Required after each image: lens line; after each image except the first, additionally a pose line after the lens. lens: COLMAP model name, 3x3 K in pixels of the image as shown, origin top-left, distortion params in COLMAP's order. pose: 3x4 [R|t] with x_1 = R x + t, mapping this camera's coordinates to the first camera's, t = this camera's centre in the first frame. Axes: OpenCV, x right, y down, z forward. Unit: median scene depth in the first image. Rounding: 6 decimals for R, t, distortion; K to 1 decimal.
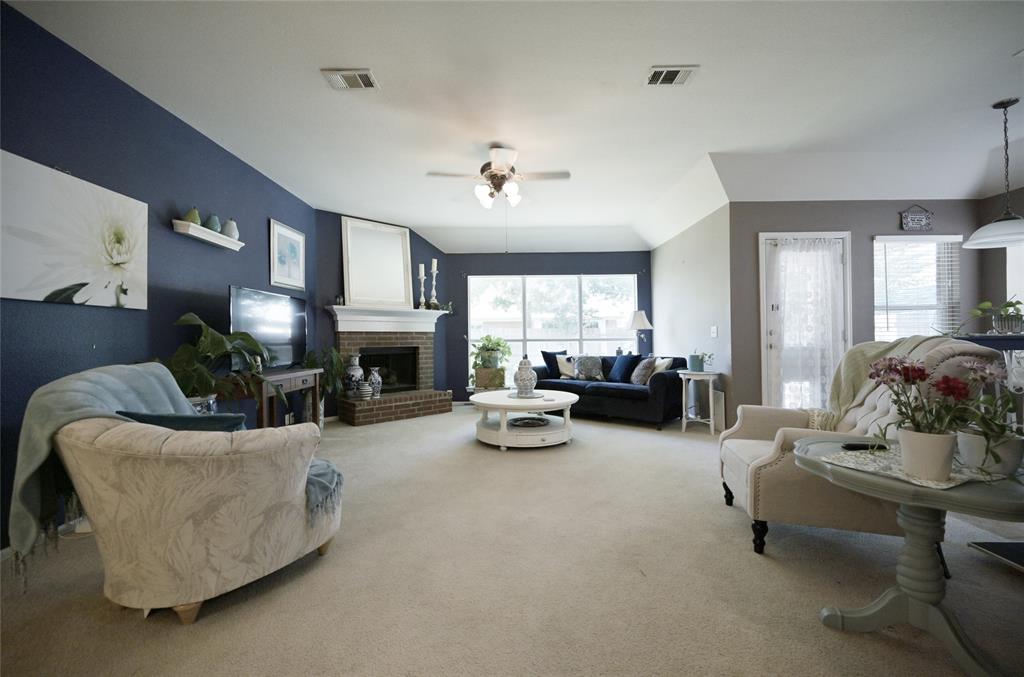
lens RADIAL K [[404.0, 0, 511.3], [0, 404.0, 337.3], [0, 0, 1]] dist [-0.002297, 0.000921]
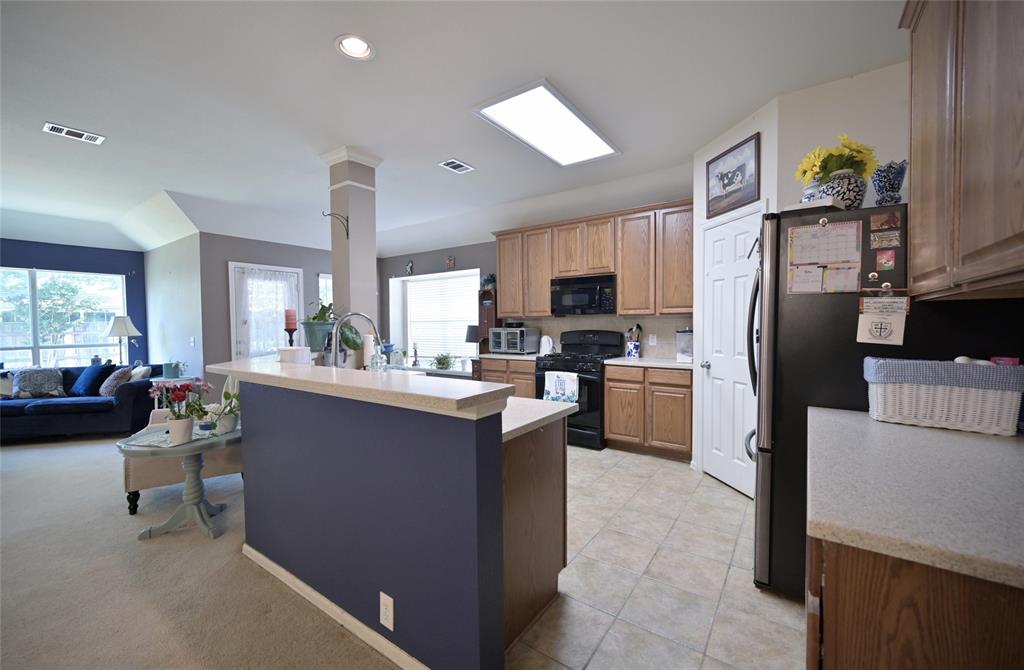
lens RADIAL K [[407.1, 0, 510.9], [0, 407.1, 335.0], [0, 0, 1]] dist [-0.001743, 0.000135]
pose [[0.586677, -0.017629, 0.809629, 0.110914], [-0.002009, 0.999728, 0.023224, -0.065389], [-0.809818, -0.015251, 0.586482, -0.428227]]
